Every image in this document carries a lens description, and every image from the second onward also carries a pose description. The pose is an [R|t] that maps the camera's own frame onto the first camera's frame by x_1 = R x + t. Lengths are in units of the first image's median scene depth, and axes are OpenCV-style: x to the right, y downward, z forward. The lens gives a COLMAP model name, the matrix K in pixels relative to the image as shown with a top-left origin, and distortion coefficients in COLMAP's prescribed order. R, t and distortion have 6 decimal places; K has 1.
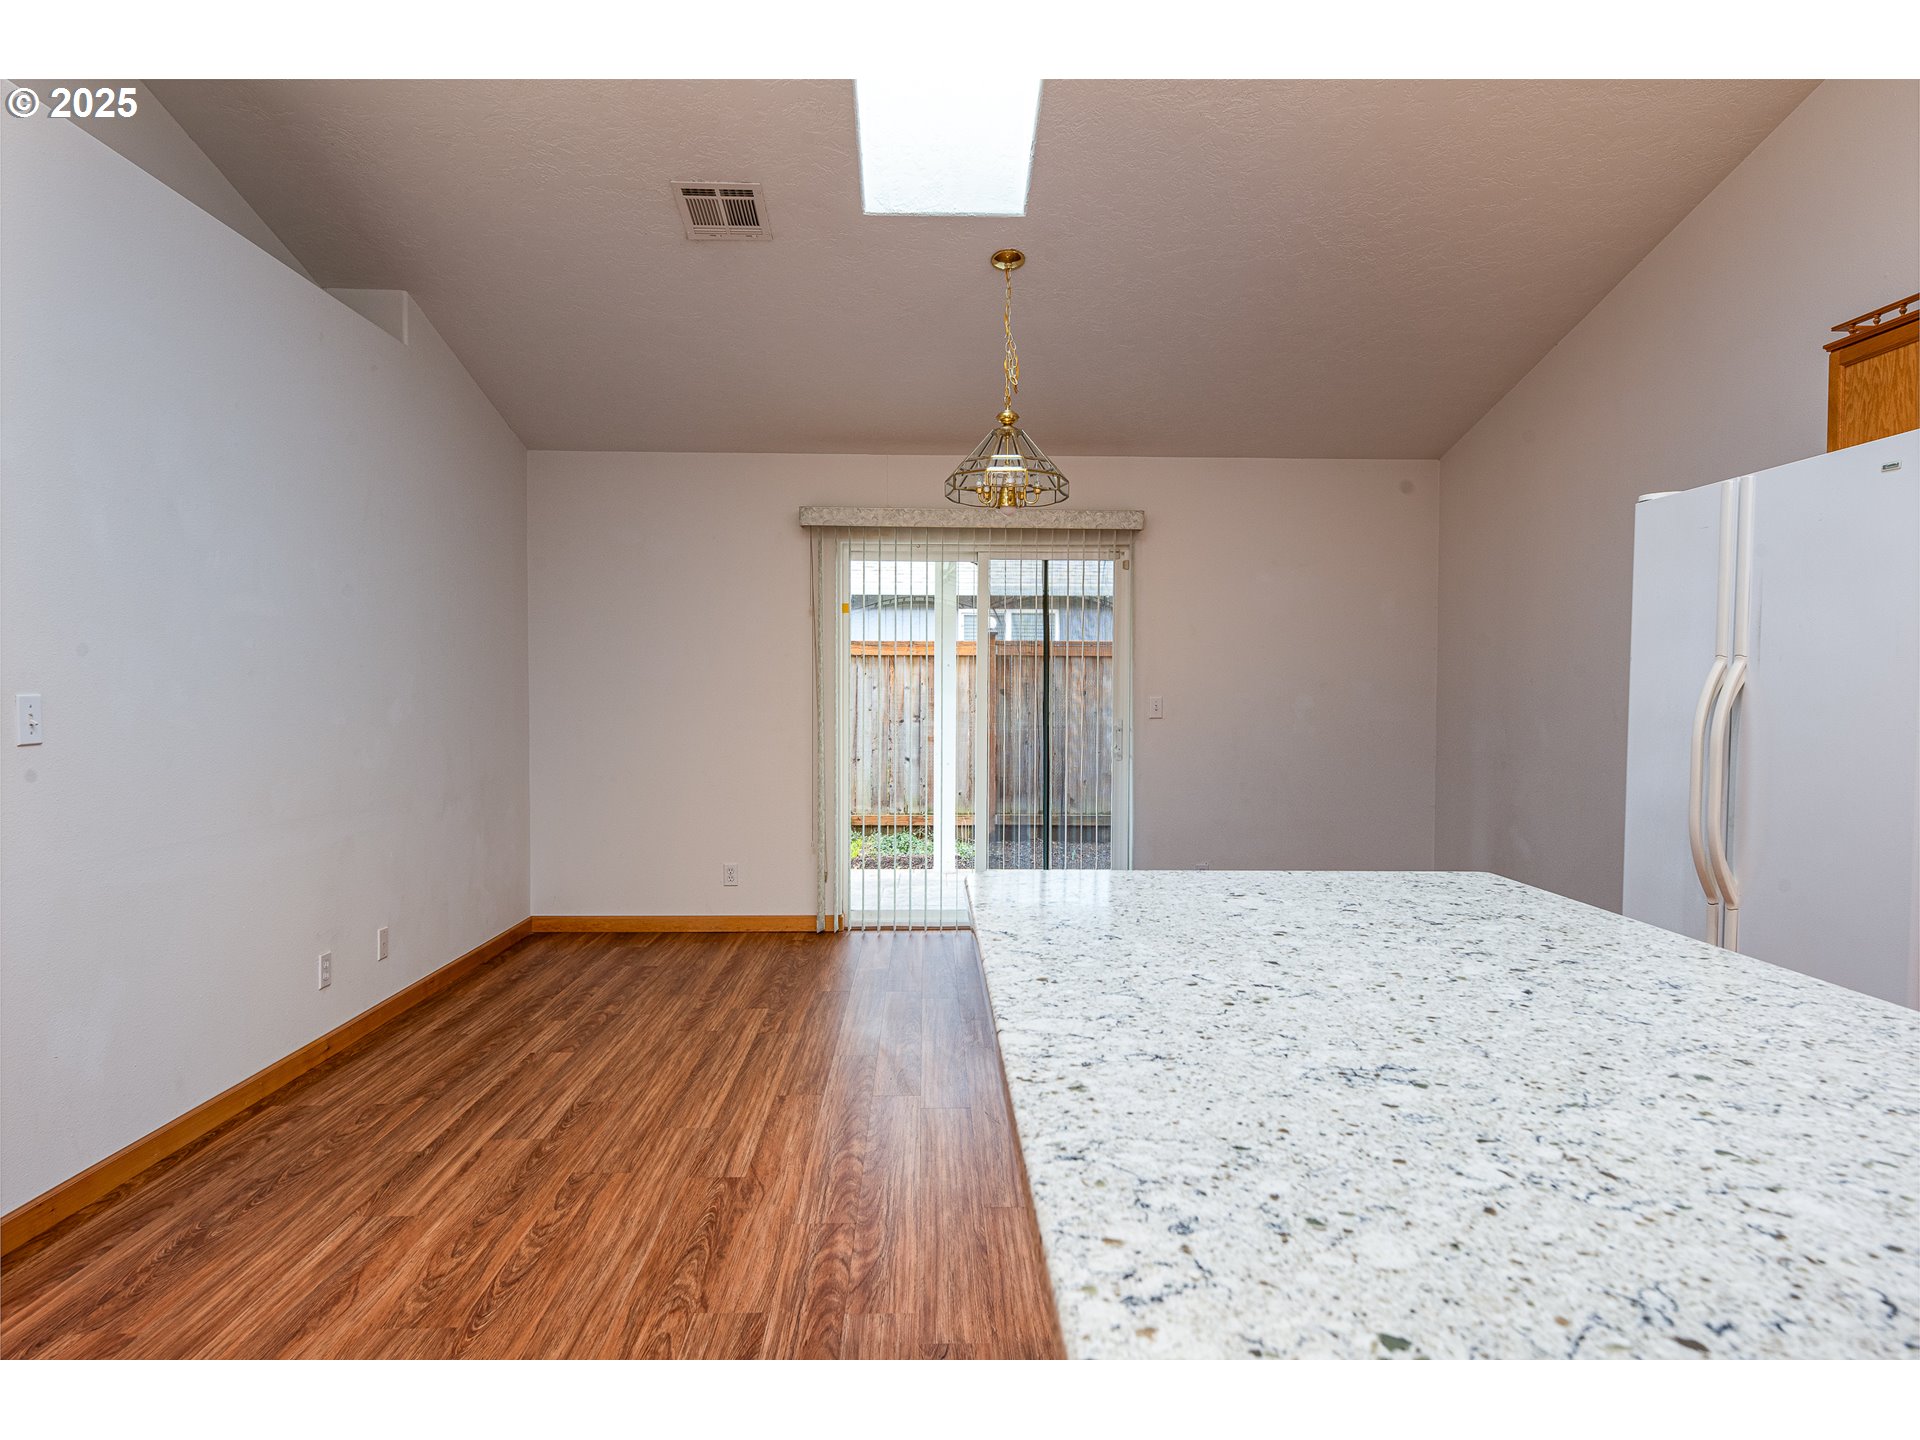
lens RADIAL K [[1138.0, 0, 961.2], [0, 1138.0, 723.5], [0, 0, 1]] dist [0.005143, 0.003286]
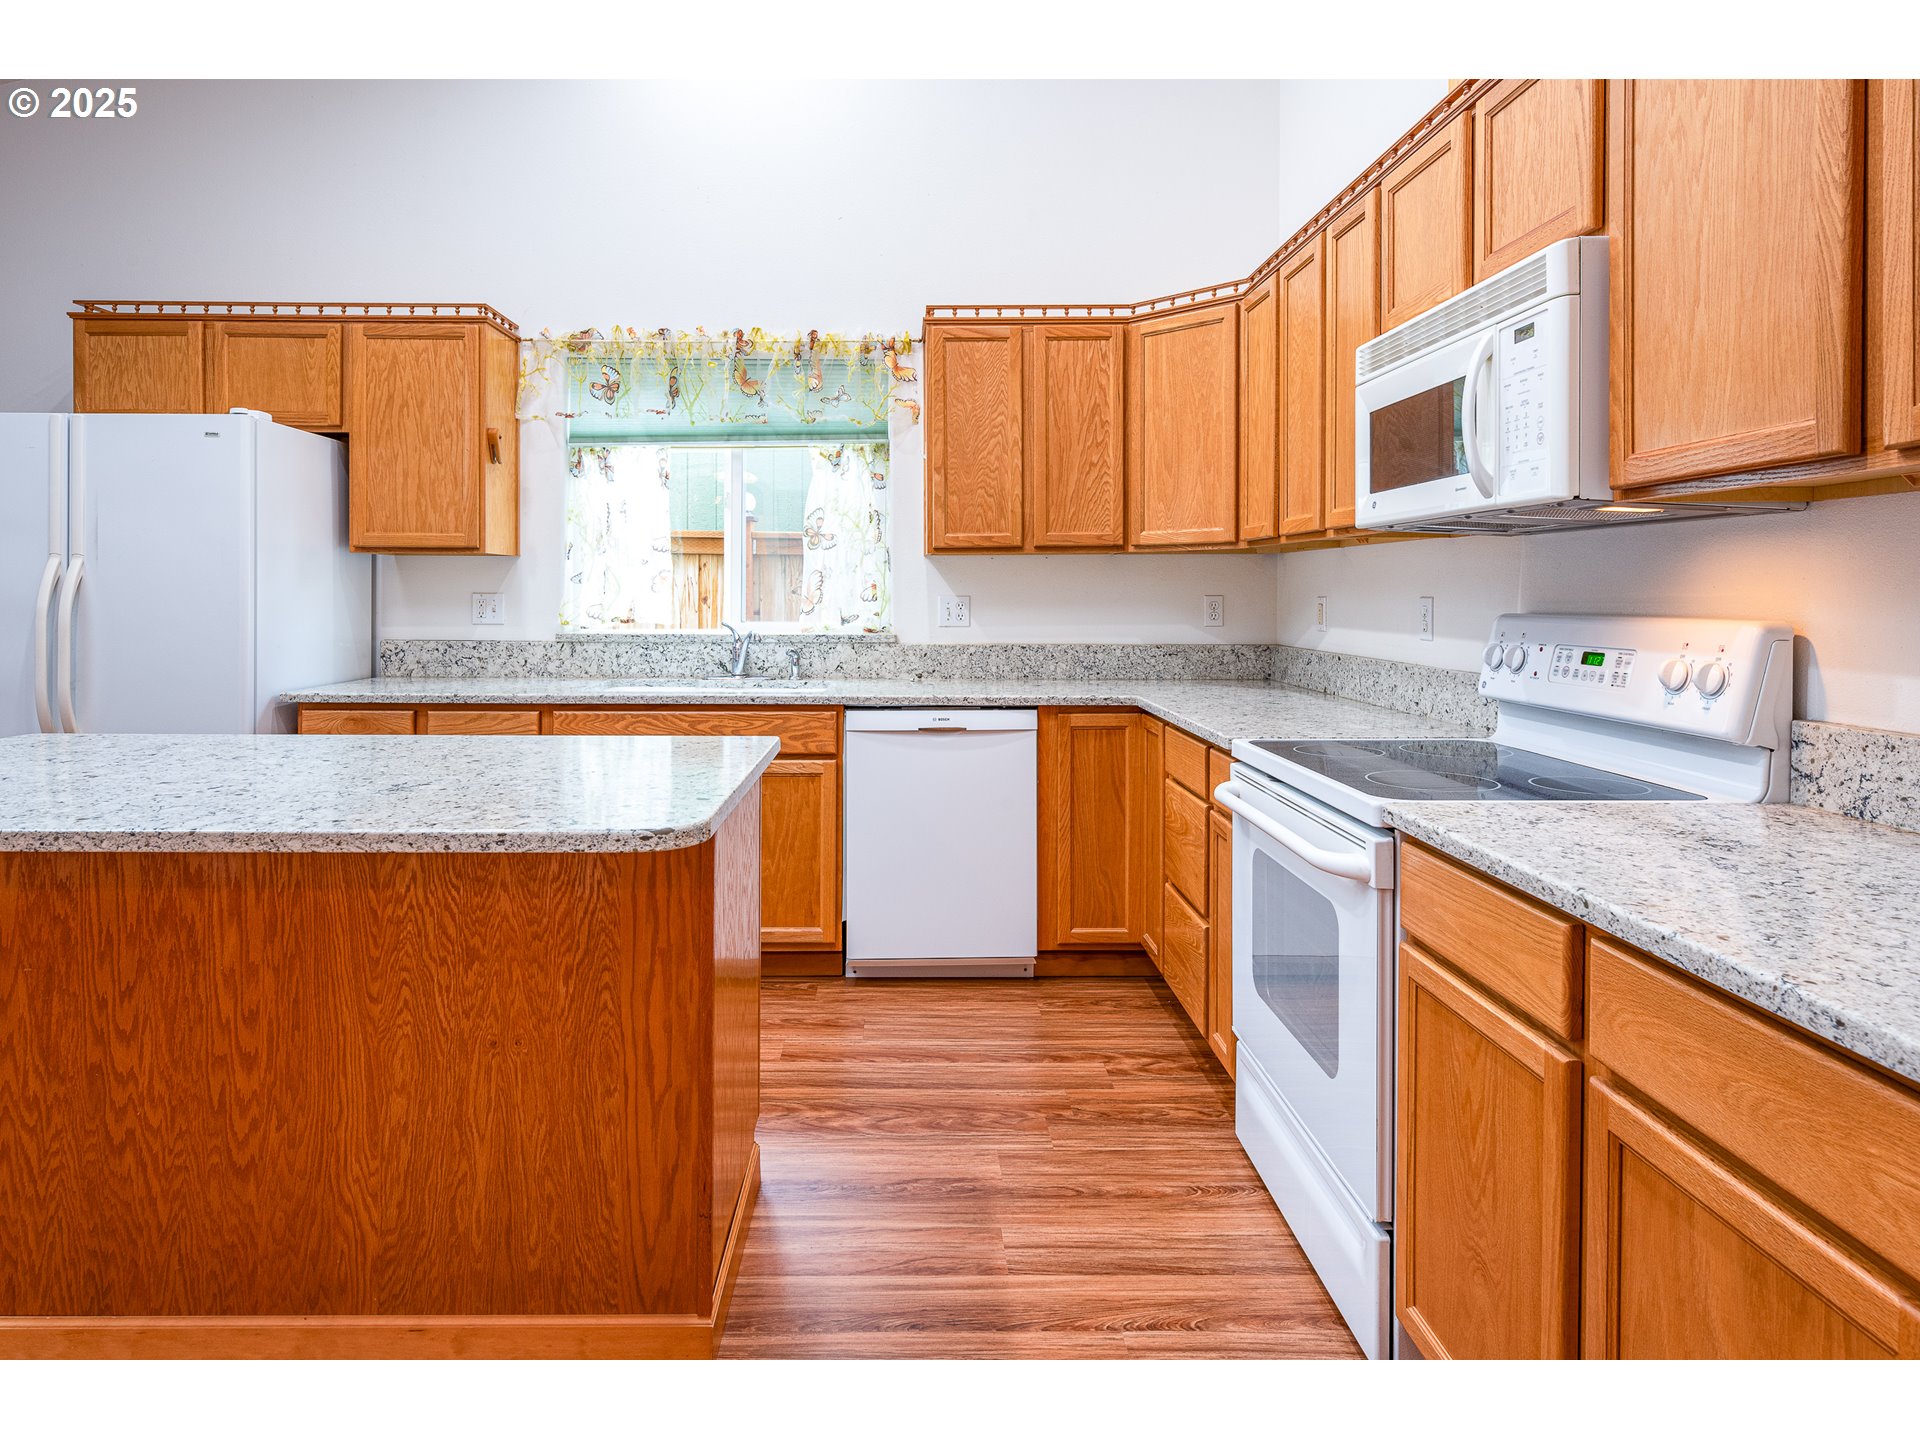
lens RADIAL K [[1097.6, 0, 932.1], [0, 1097.6, 599.4], [0, 0, 1]] dist [0.007779, -0.004180]
pose [[0.013665, -0.012904, 0.999823, -0.354165], [0.023392, 0.999647, 0.012582, -0.002247], [-0.999633, 0.023216, 0.013962, 0.020024]]
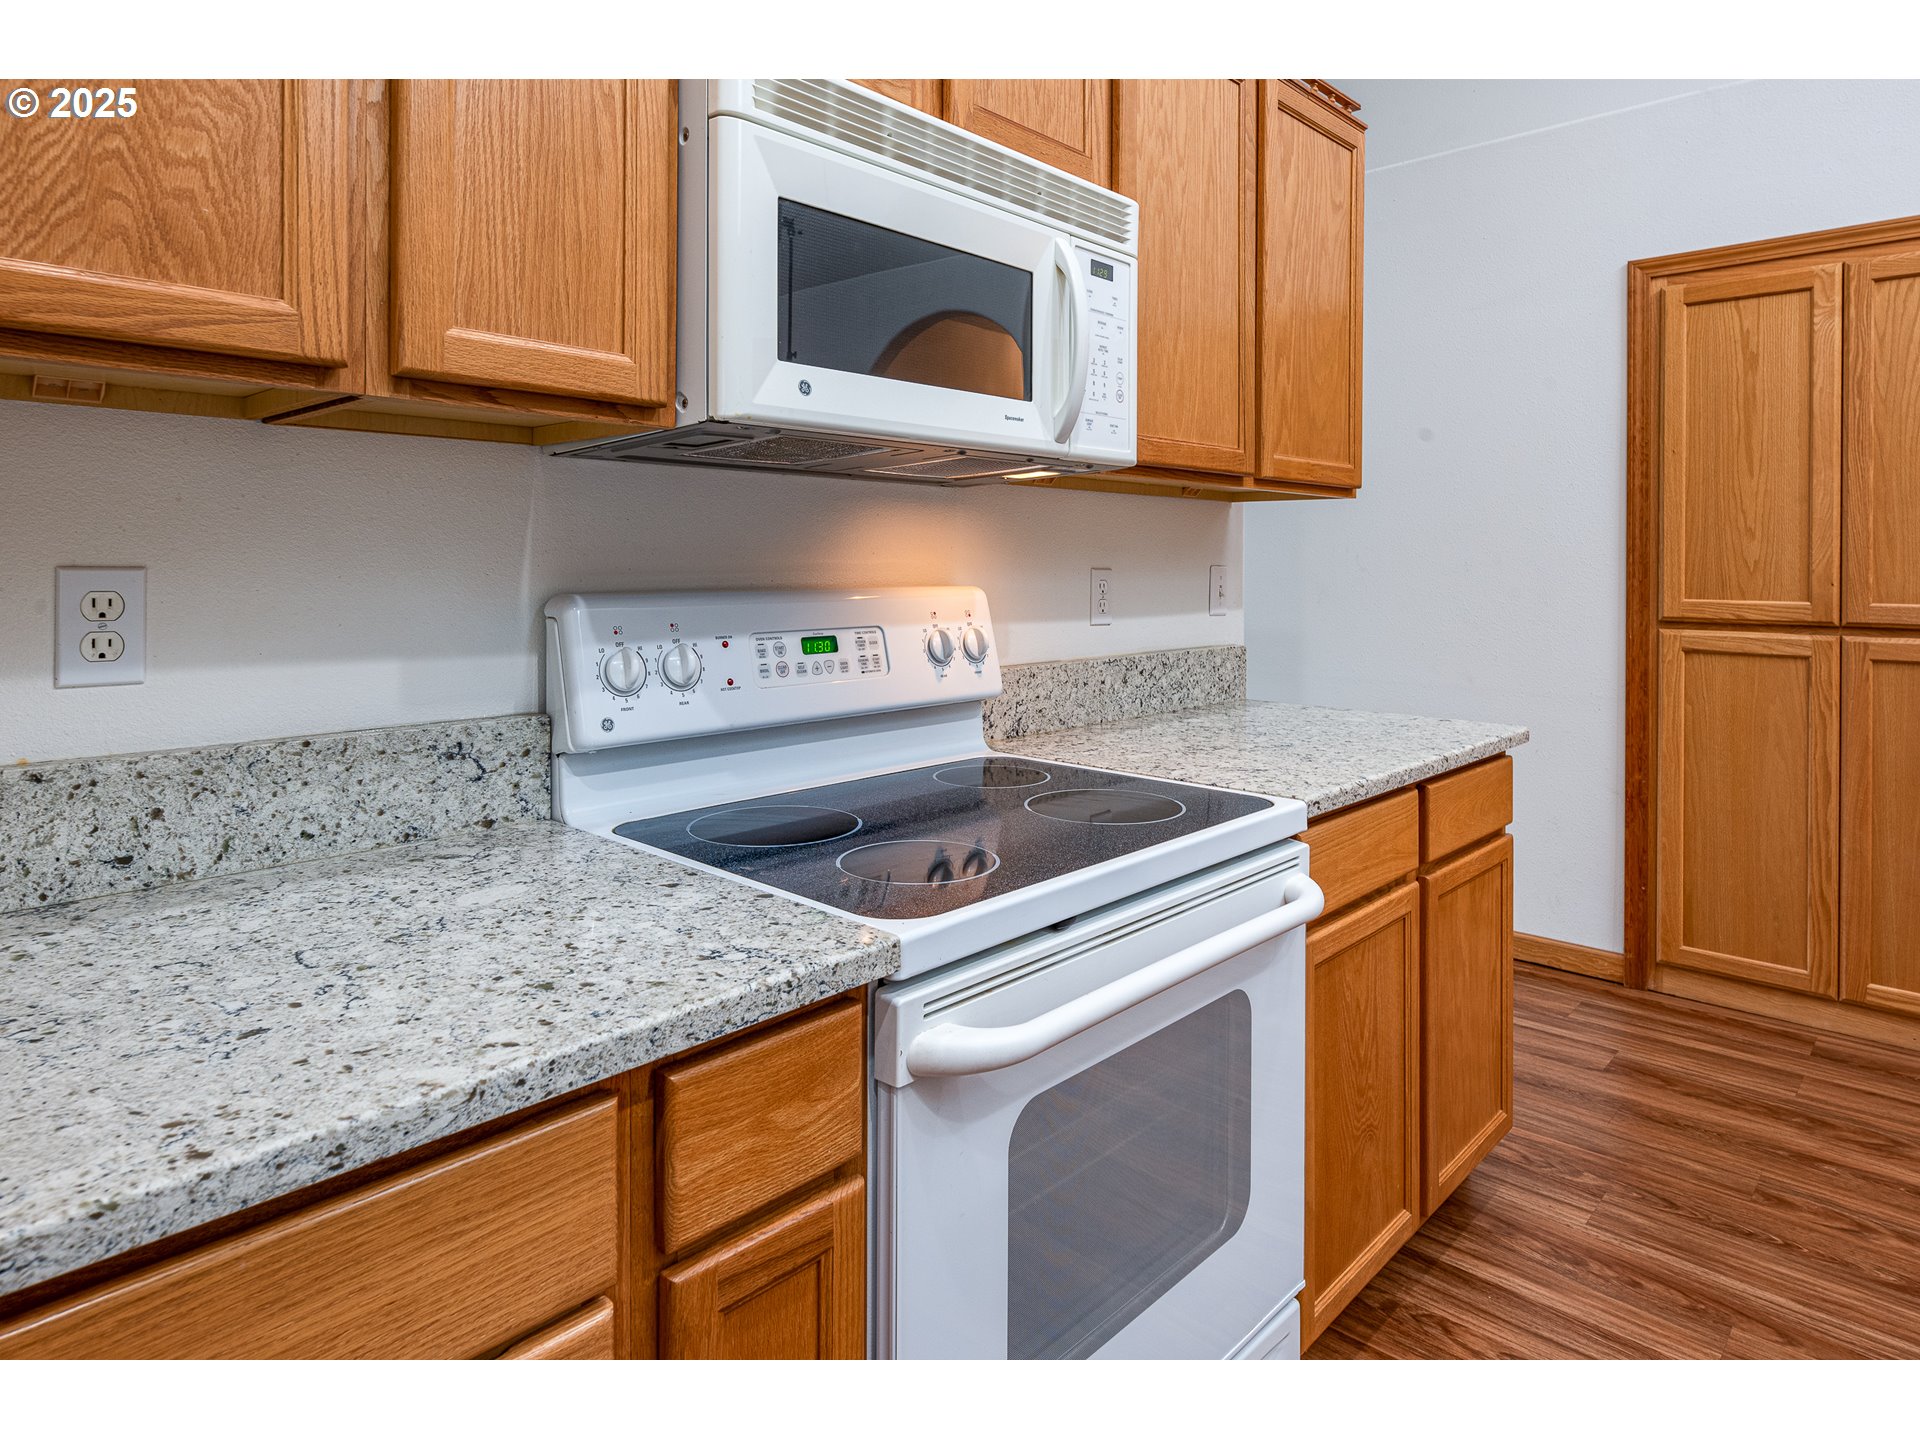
lens RADIAL K [[1138.0, 0, 985.6], [0, 1138.0, 570.1], [0, 0, 1]] dist [0.005143, 0.003286]
pose [[-0.702385, -0.004498, -0.711783, 0.443159], [-0.027115, 0.999423, 0.020442, 0.002588], [0.711280, 0.033659, -0.702102, 0.048286]]
